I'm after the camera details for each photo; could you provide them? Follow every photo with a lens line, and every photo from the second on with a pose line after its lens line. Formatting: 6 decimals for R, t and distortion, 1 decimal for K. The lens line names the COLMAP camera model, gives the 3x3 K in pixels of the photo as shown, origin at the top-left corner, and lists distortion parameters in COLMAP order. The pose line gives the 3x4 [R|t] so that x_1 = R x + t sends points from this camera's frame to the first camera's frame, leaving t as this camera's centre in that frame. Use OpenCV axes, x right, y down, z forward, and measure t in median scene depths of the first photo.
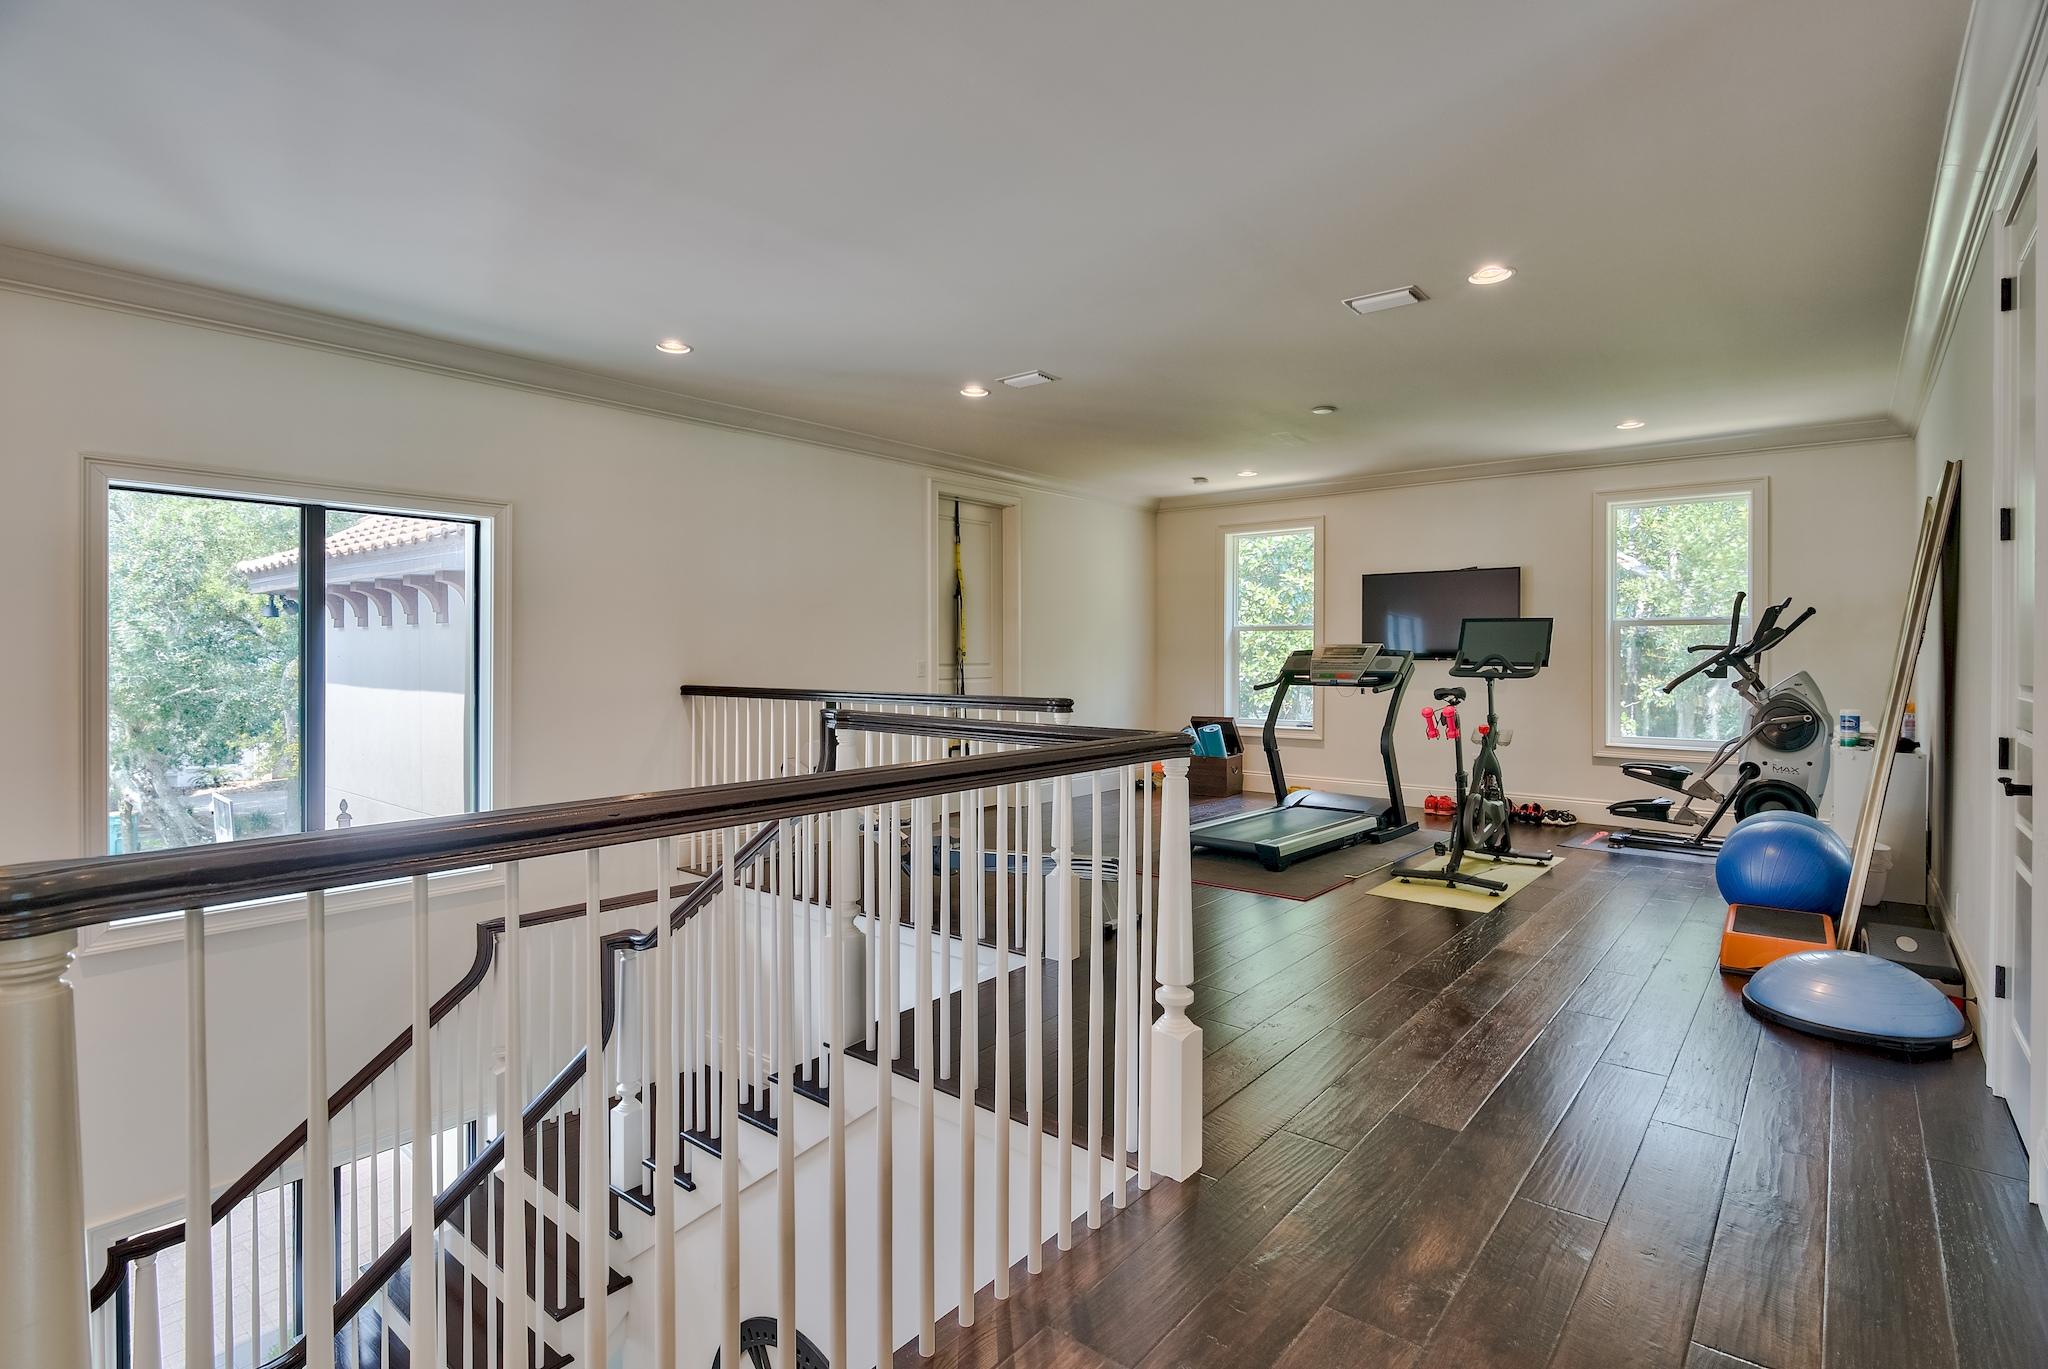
lens RADIAL K [[1000.7, 0, 1020.6], [0, 1000.7, 675.1], [0, 0, 1]] dist [-0.002778, -0.001267]
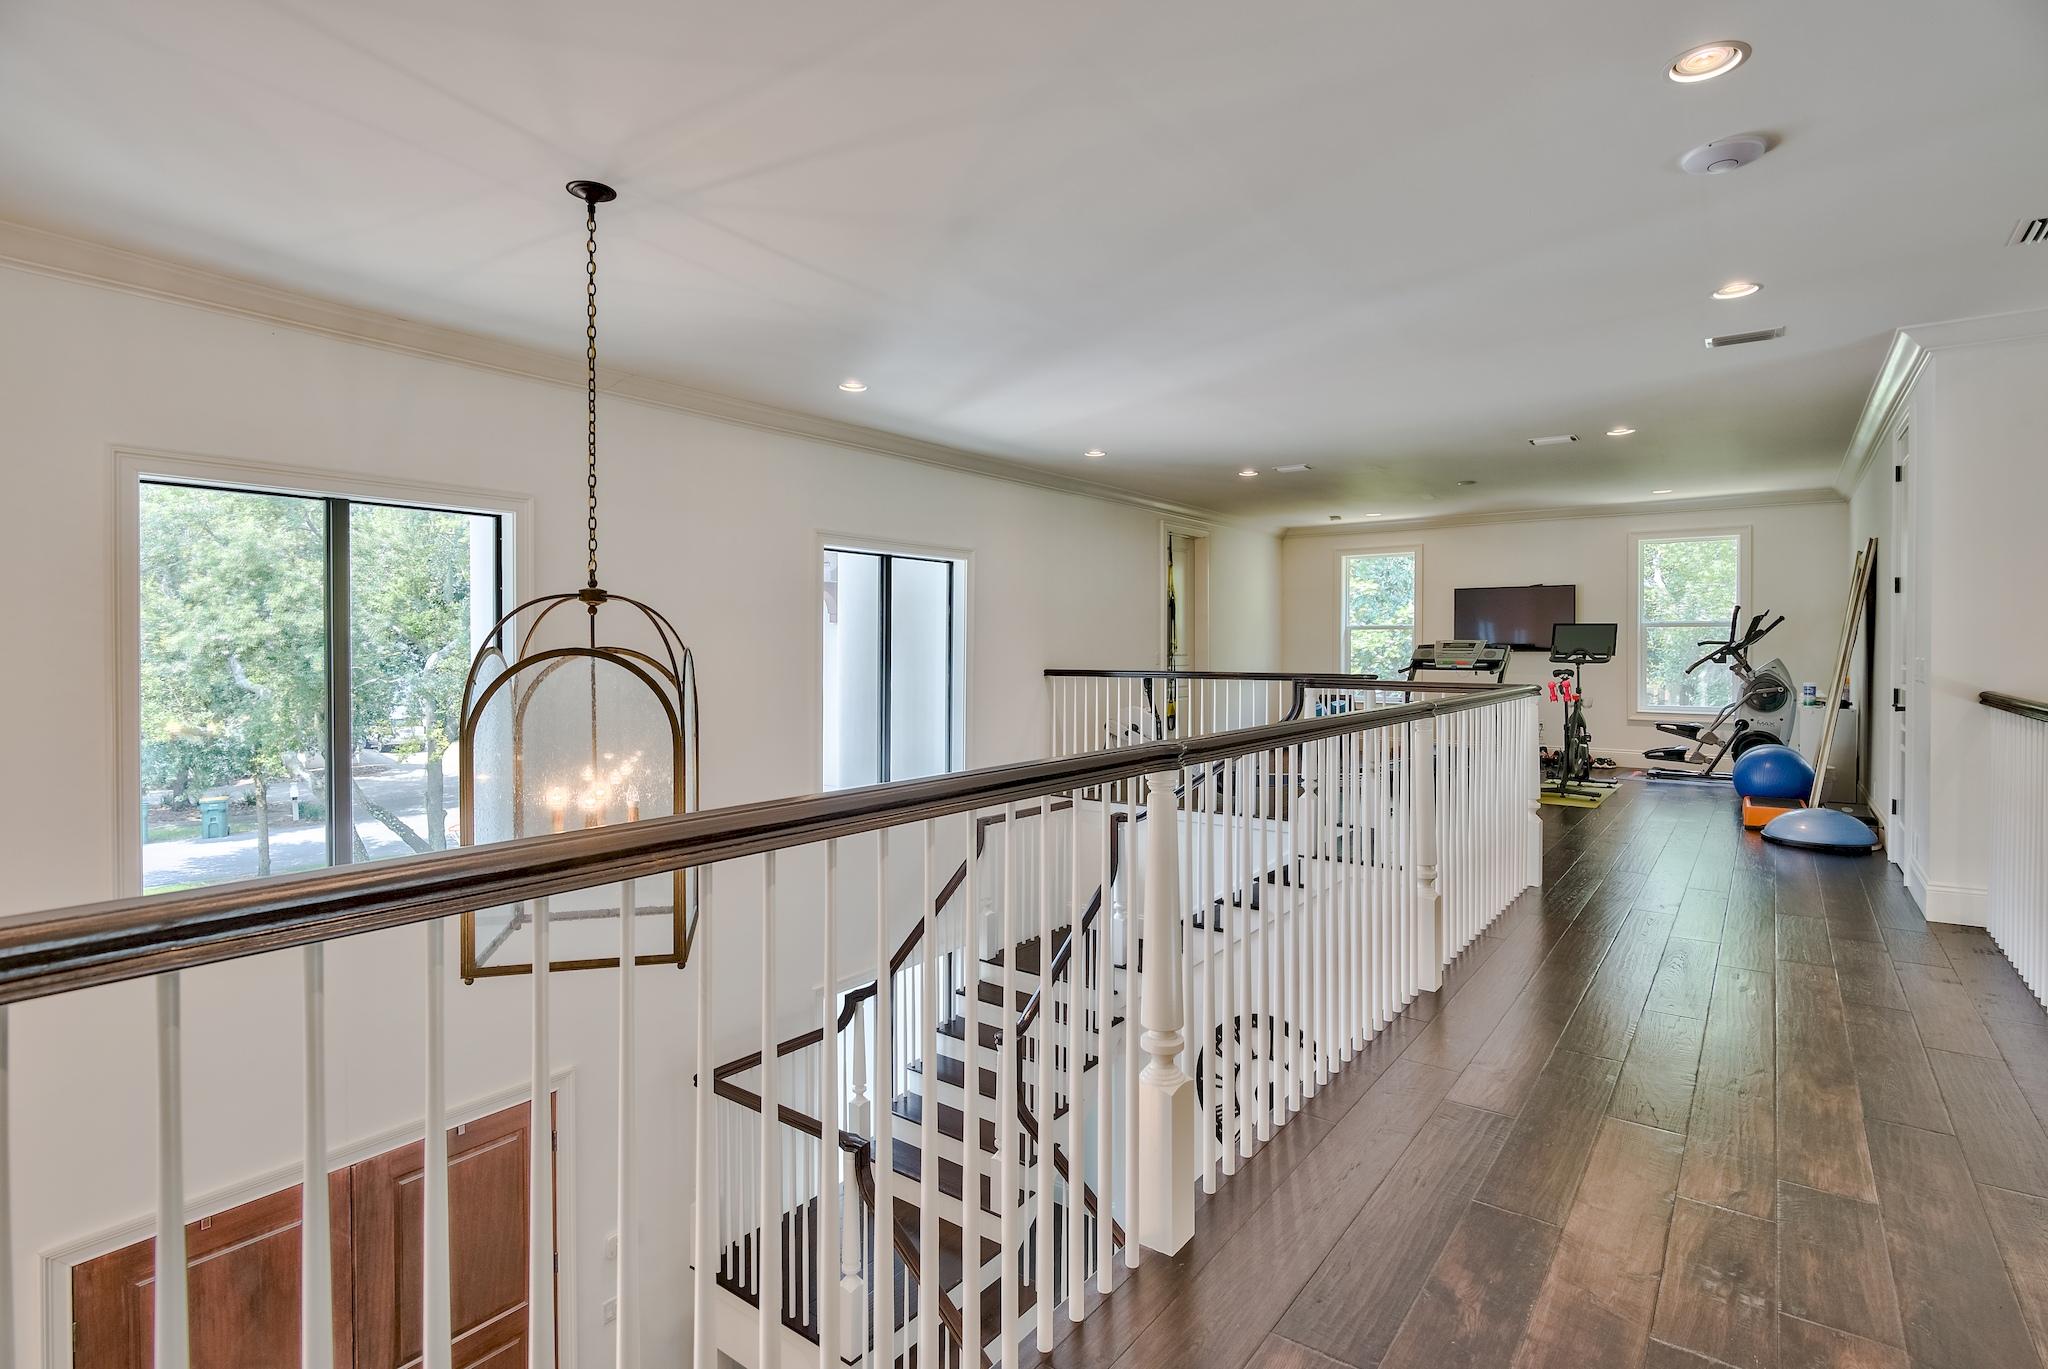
lens RADIAL K [[1000.7, 0, 1027.3], [0, 1000.7, 669.8], [0, 0, 1]] dist [-0.002778, -0.001267]
pose [[0.998797, -0.001414, 0.049023, -0.408279], [0.001179, 0.999988, 0.004828, 0.004091], [-0.049029, -0.004764, 0.998786, -0.437055]]
